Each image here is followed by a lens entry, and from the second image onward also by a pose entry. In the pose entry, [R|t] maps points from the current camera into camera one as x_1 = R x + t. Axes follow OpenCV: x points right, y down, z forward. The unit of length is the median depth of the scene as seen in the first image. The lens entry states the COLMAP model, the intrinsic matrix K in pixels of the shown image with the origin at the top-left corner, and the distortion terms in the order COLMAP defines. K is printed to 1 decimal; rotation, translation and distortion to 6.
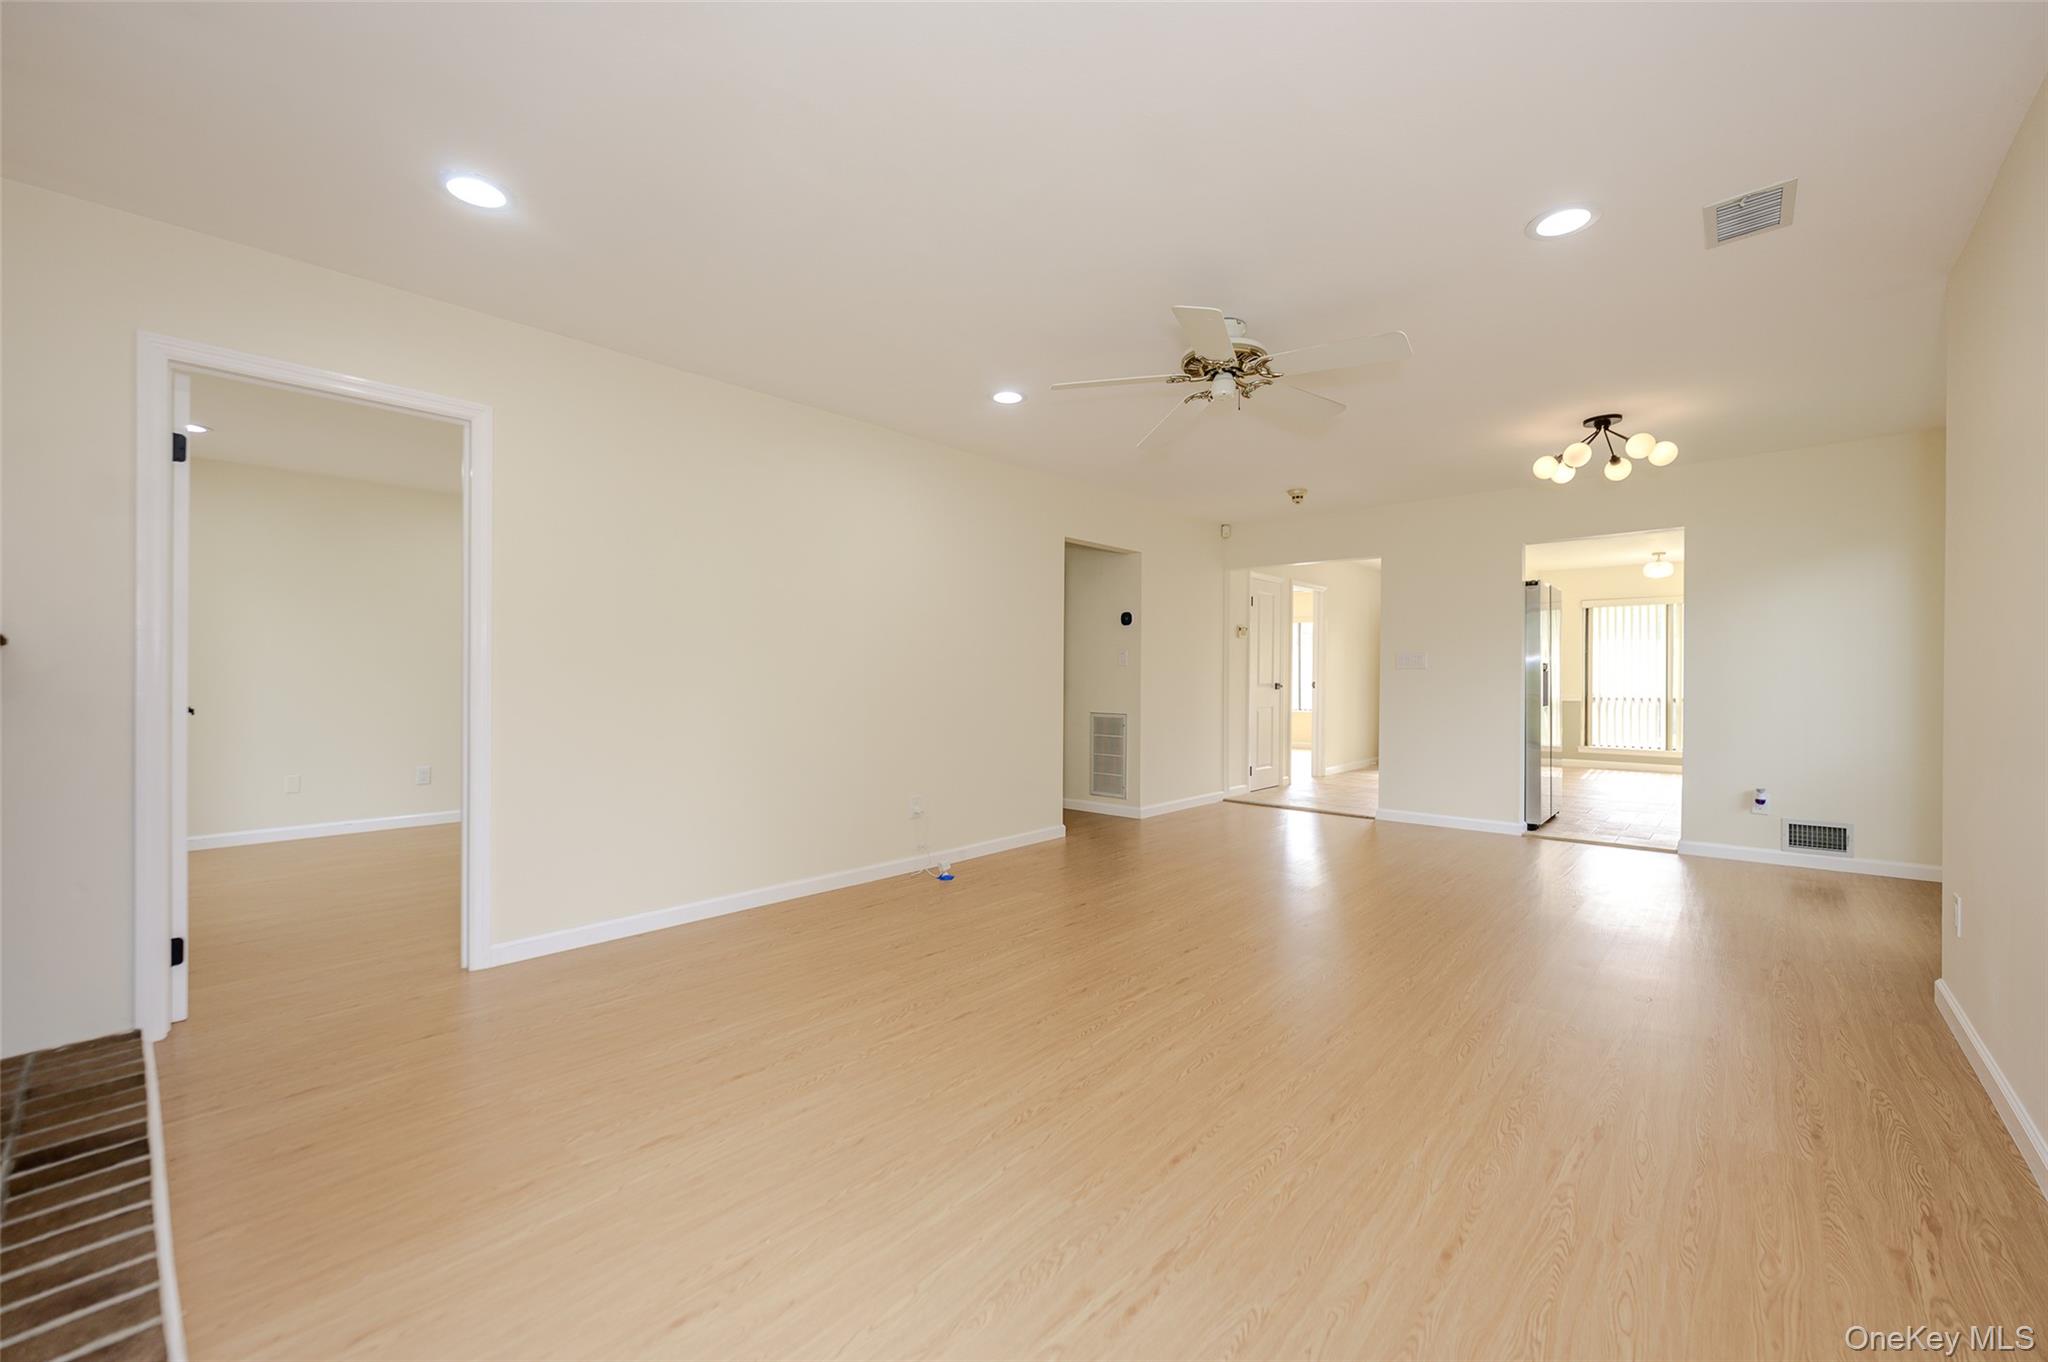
lens RADIAL K [[818.1, 0, 1024.0], [0, 818.1, 681.0], [0, 0, 1]] dist [0.019768, 0.000003]
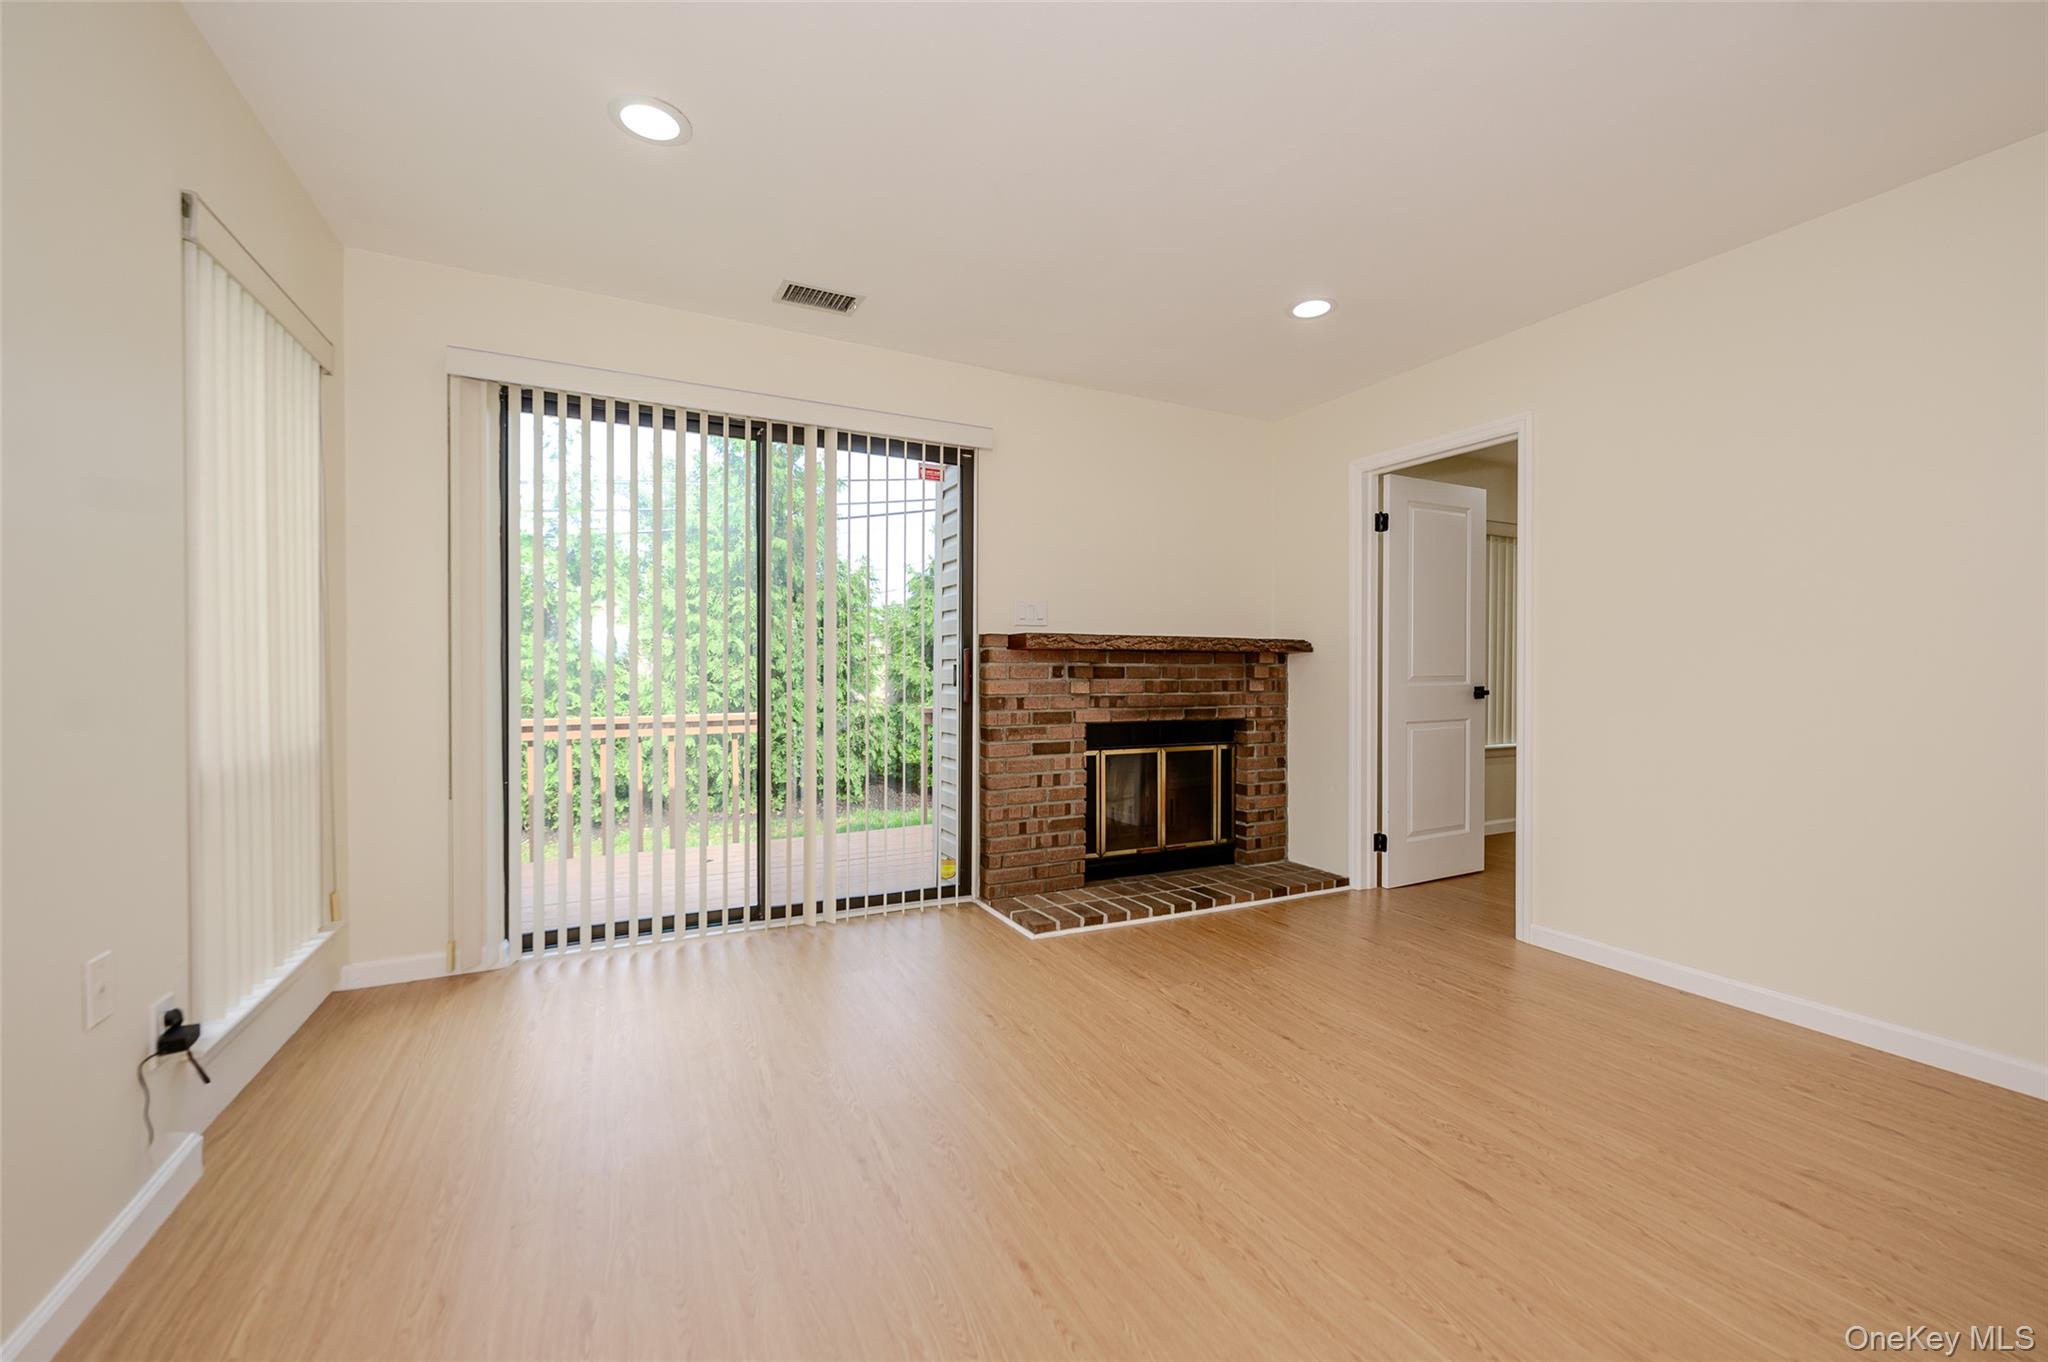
lens RADIAL K [[818.1, 0, 1024.0], [0, 818.1, 681.0], [0, 0, 1]] dist [0.019768, 0.000003]
pose [[-0.368633, 0.003872, -0.929567, 1.174732], [-0.005432, 0.999965, 0.006320, 0.022695], [0.929559, 0.007379, -0.368599, 1.650122]]
